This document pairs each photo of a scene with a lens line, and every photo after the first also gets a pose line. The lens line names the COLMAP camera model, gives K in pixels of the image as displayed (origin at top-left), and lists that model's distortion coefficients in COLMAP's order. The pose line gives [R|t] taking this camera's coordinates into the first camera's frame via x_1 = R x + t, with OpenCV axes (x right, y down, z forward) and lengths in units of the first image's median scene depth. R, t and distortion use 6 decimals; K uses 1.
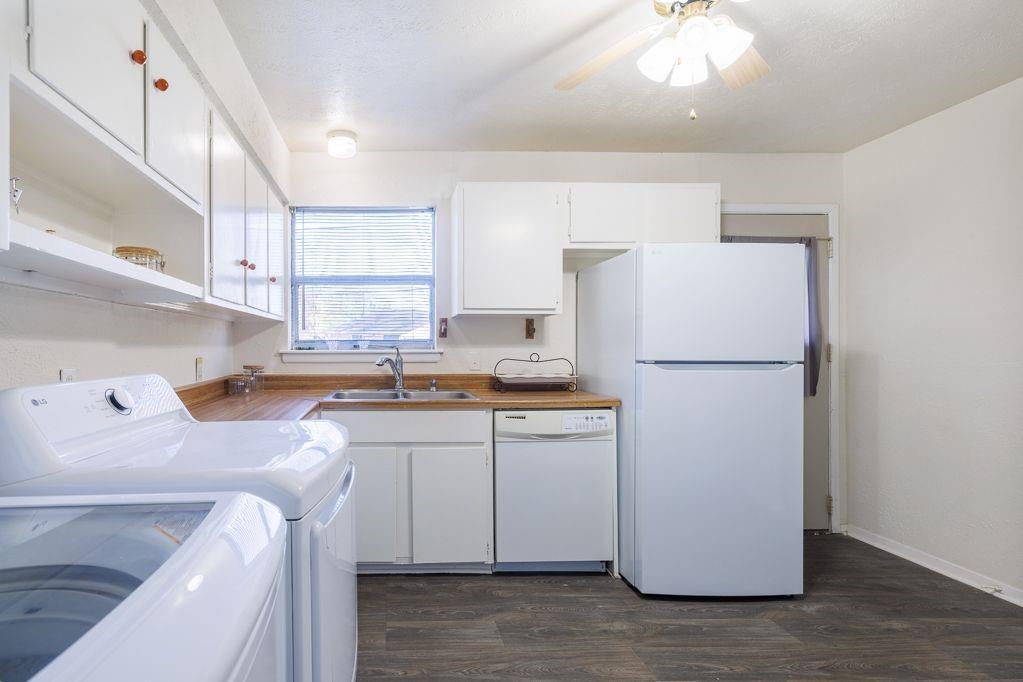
lens RADIAL K [[445.7, 0, 476.9], [0, 445.7, 352.7], [0, 0, 1]] dist [0.002444, -0.000530]
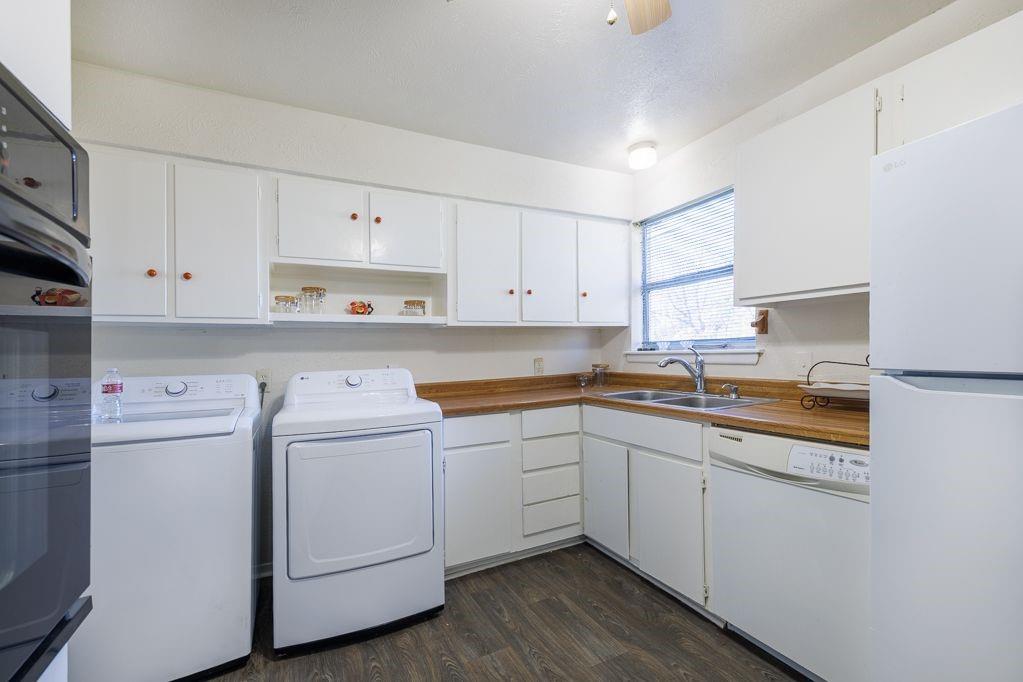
lens RADIAL K [[445.7, 0, 520.4], [0, 445.7, 351.7], [0, 0, 1]] dist [0.002444, -0.000530]
pose [[0.439374, -0.006522, -0.898281, 0.563444], [0.011494, 0.999933, -0.001638, -0.007043], [0.898231, -0.009605, 0.439419, 0.301601]]
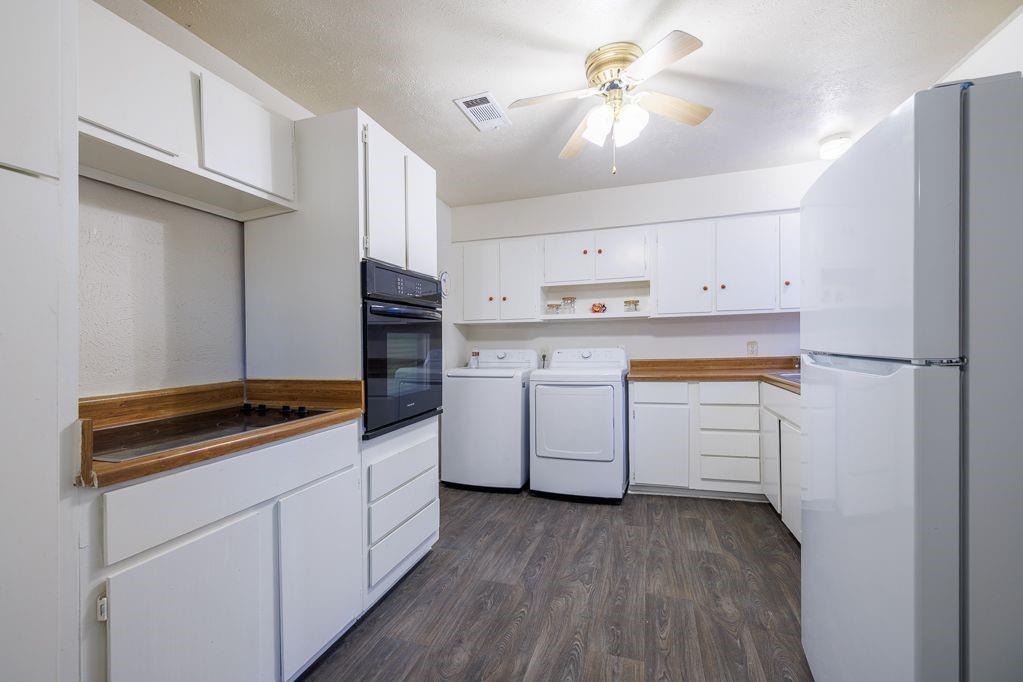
lens RADIAL K [[445.7, 0, 504.6], [0, 445.7, 342.6], [0, 0, 1]] dist [0.002444, -0.000530]
pose [[-0.334135, 0.004919, -0.942512, 1.042150], [0.012105, 0.999926, 0.000927, 0.001886], [0.942447, -0.011099, -0.334170, 0.625128]]
